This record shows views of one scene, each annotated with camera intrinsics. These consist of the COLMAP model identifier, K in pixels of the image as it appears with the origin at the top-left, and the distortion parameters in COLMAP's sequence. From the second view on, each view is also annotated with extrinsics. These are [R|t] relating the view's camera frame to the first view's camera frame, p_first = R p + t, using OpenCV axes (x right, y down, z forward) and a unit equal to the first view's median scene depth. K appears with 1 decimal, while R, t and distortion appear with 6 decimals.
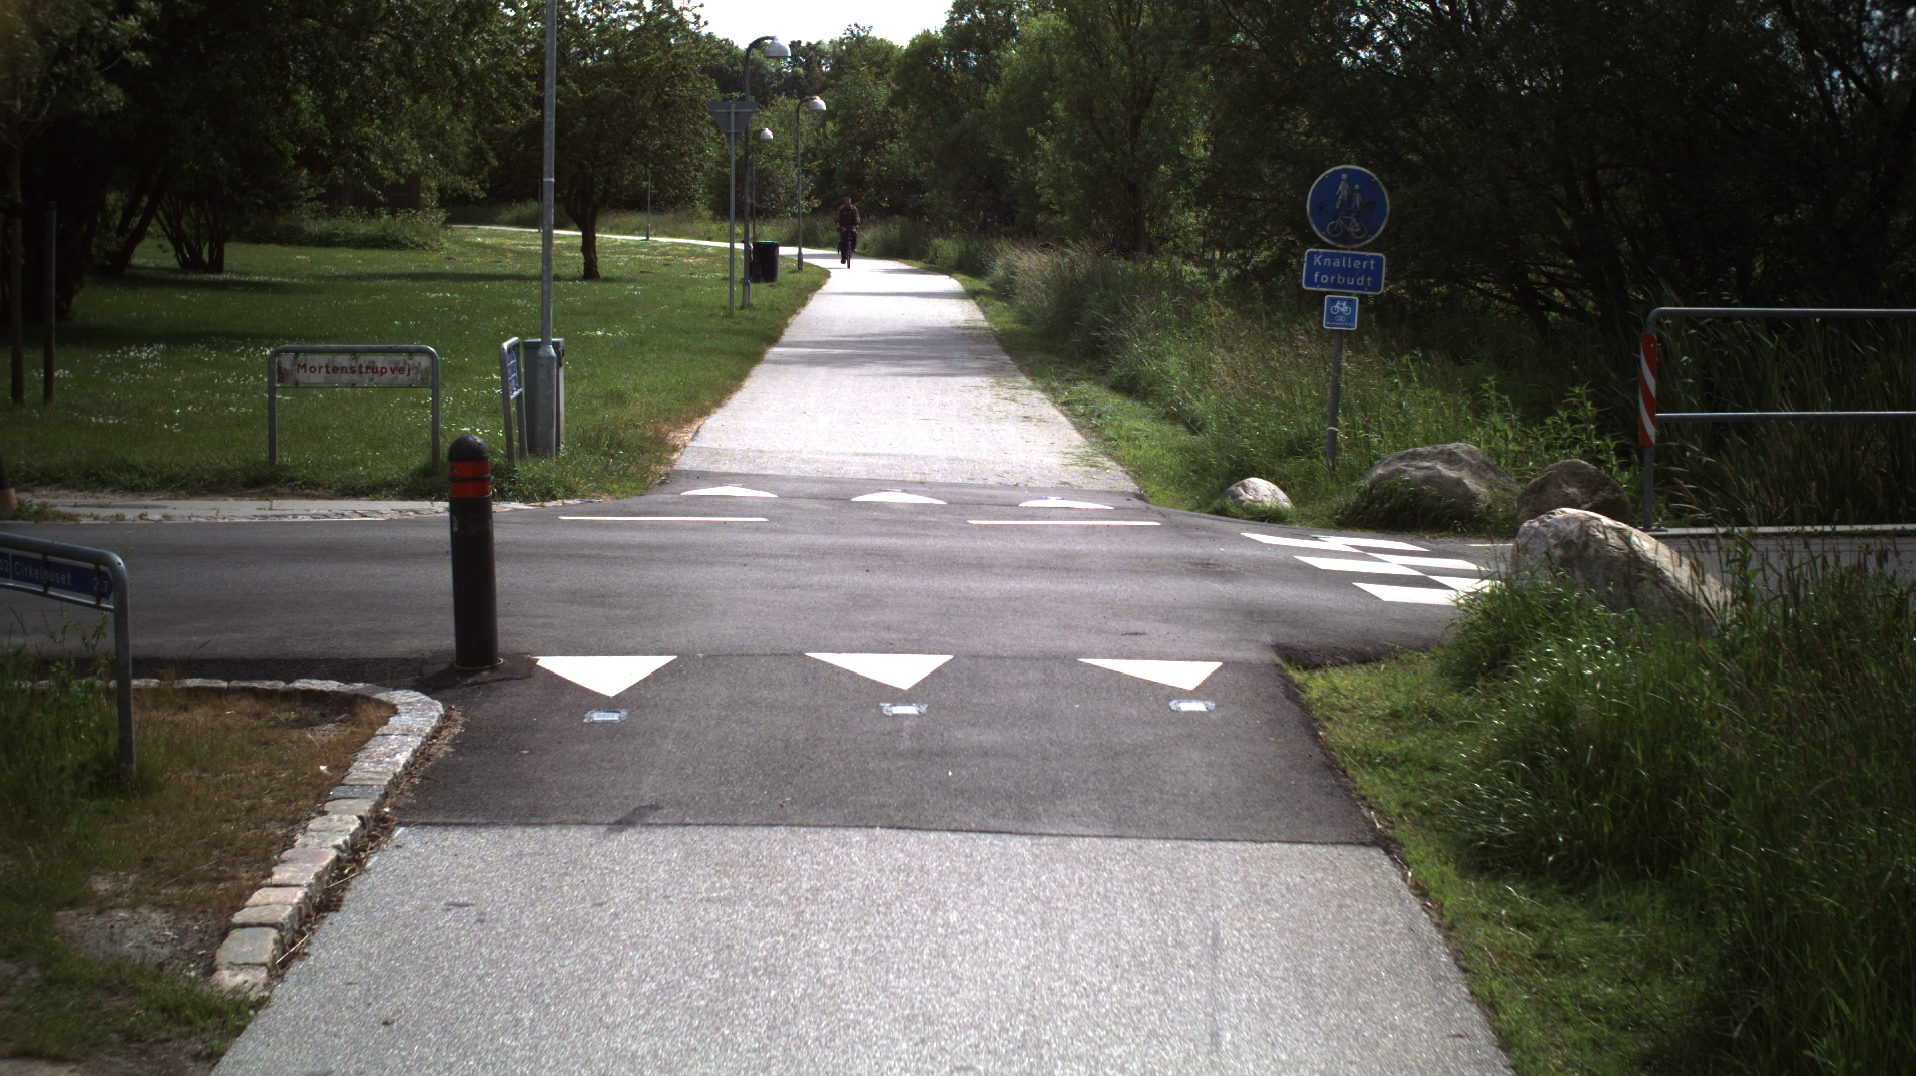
lens RADIAL K [[3389.6, 0, 958.0], [0, 3389.6, 538.0], [0, 0, 1]] dist [-0.255730, 0.287389]
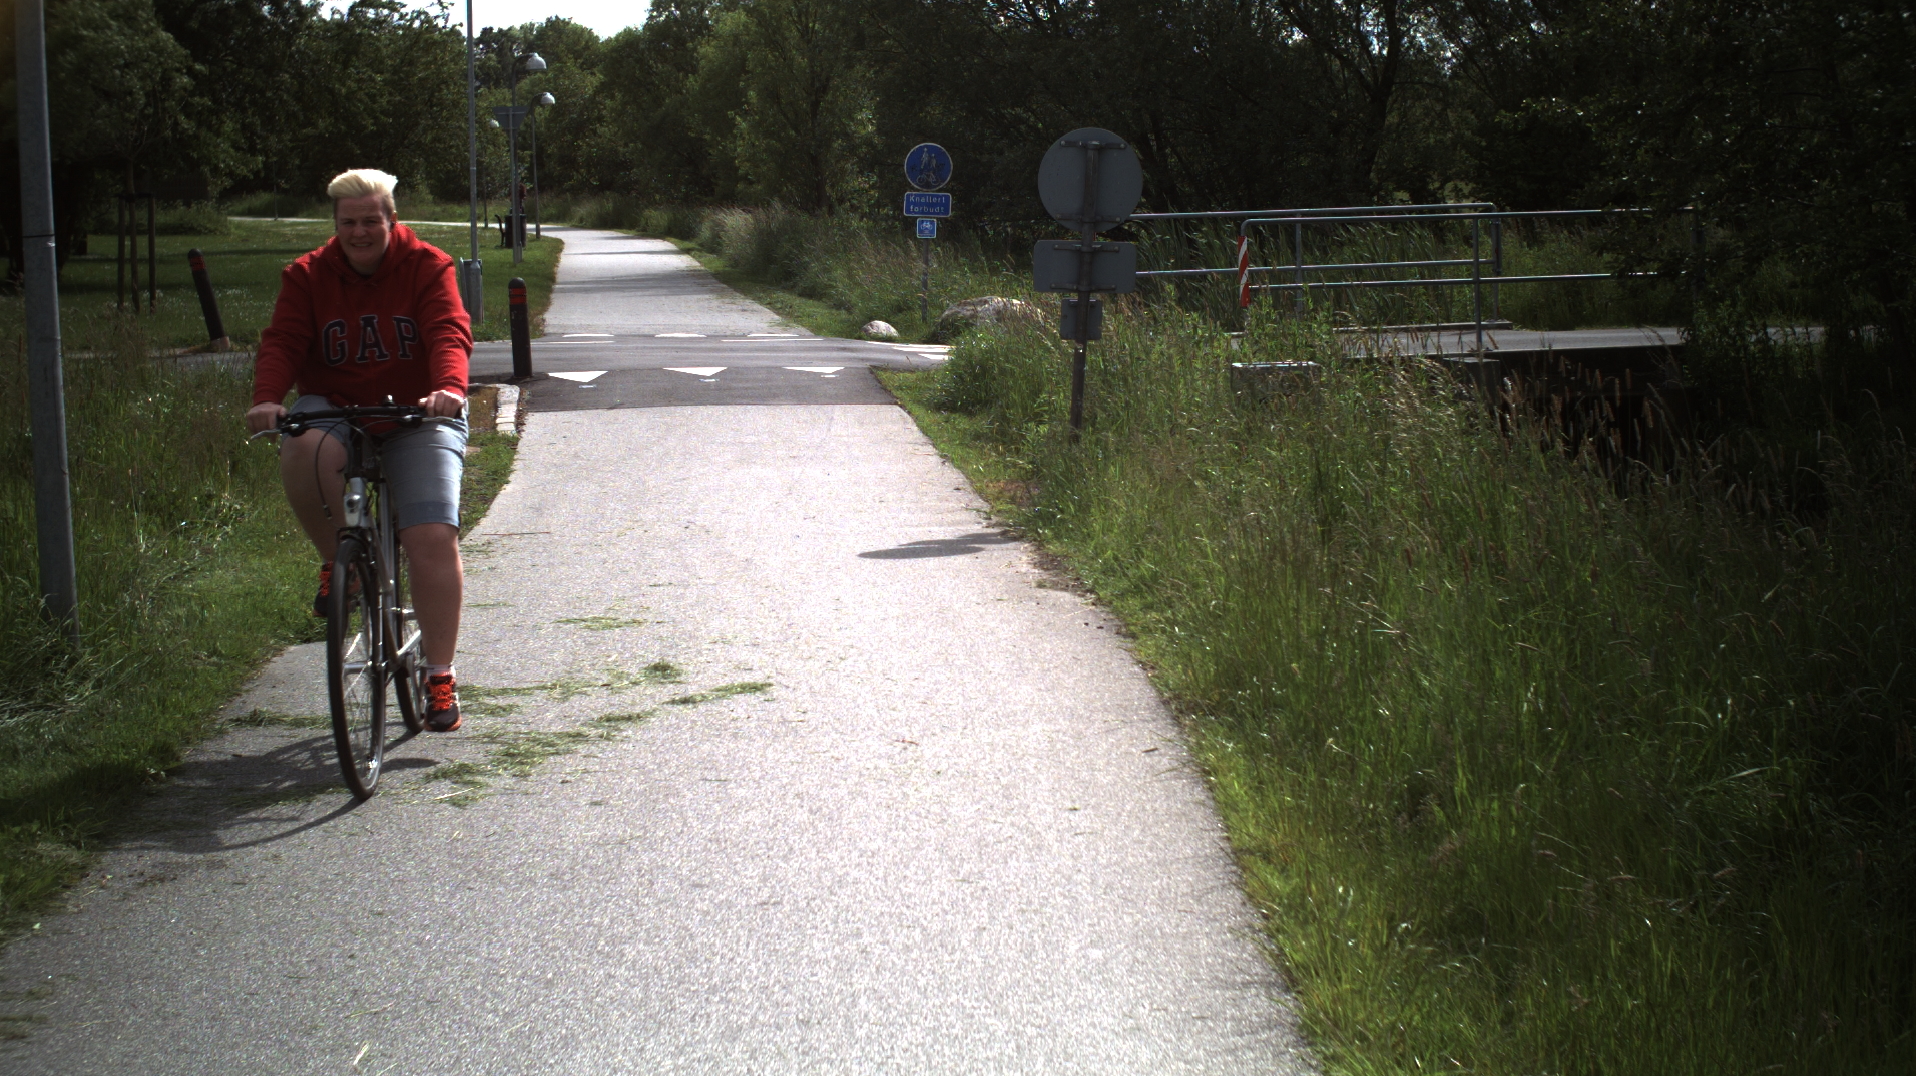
lens RADIAL K [[3389.6, 0, 958.0], [0, 3389.6, 538.0], [0, 0, 1]] dist [-0.255730, 0.287389]
pose [[0.995306, -0.042707, 0.086850, -0.020622], [0.041971, 0.999066, 0.010291, 0.055042], [-0.087208, -0.006598, 0.996168, -0.537774]]
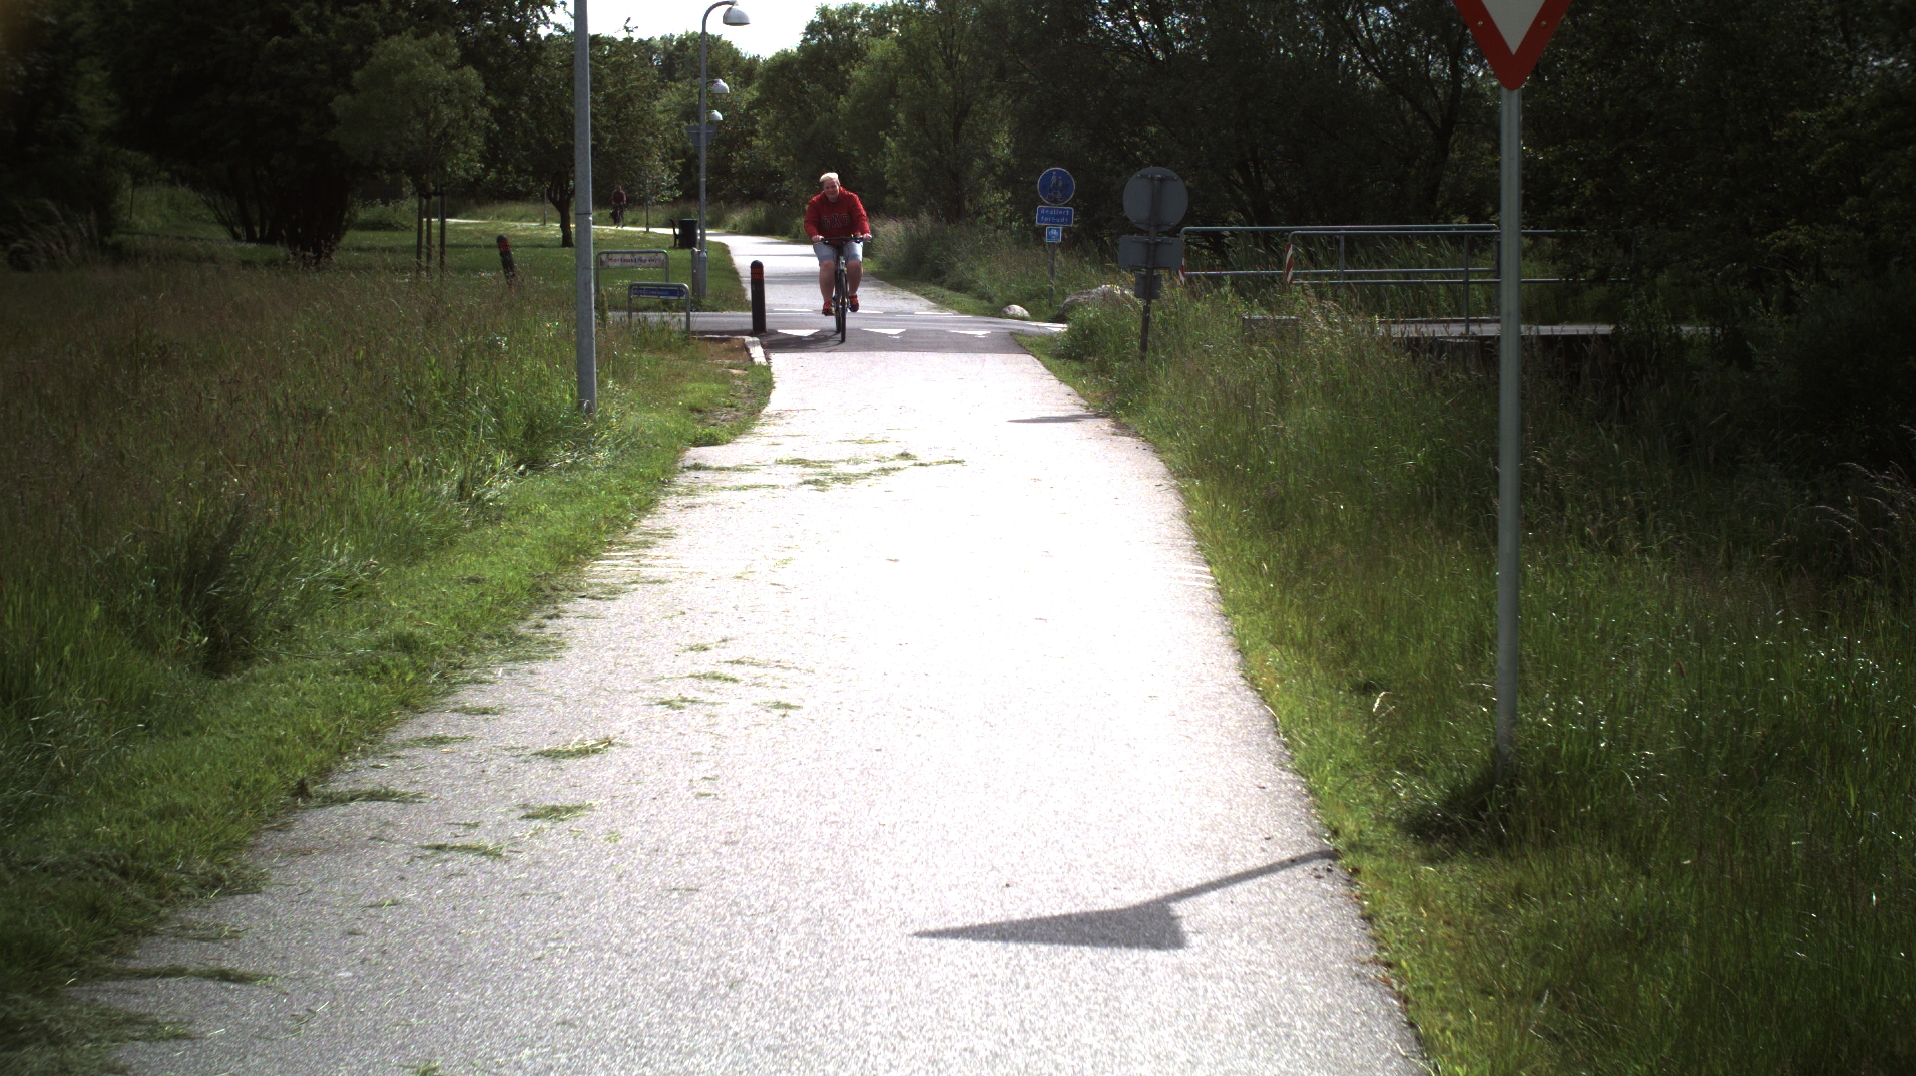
lens RADIAL K [[3389.6, 0, 958.0], [0, 3389.6, 538.0], [0, 0, 1]] dist [-0.255730, 0.287389]
pose [[0.998523, -0.017323, 0.051487, -0.049332], [0.017117, 0.999844, 0.004440, 0.089375], [-0.051555, -0.003552, 0.998664, -0.893475]]
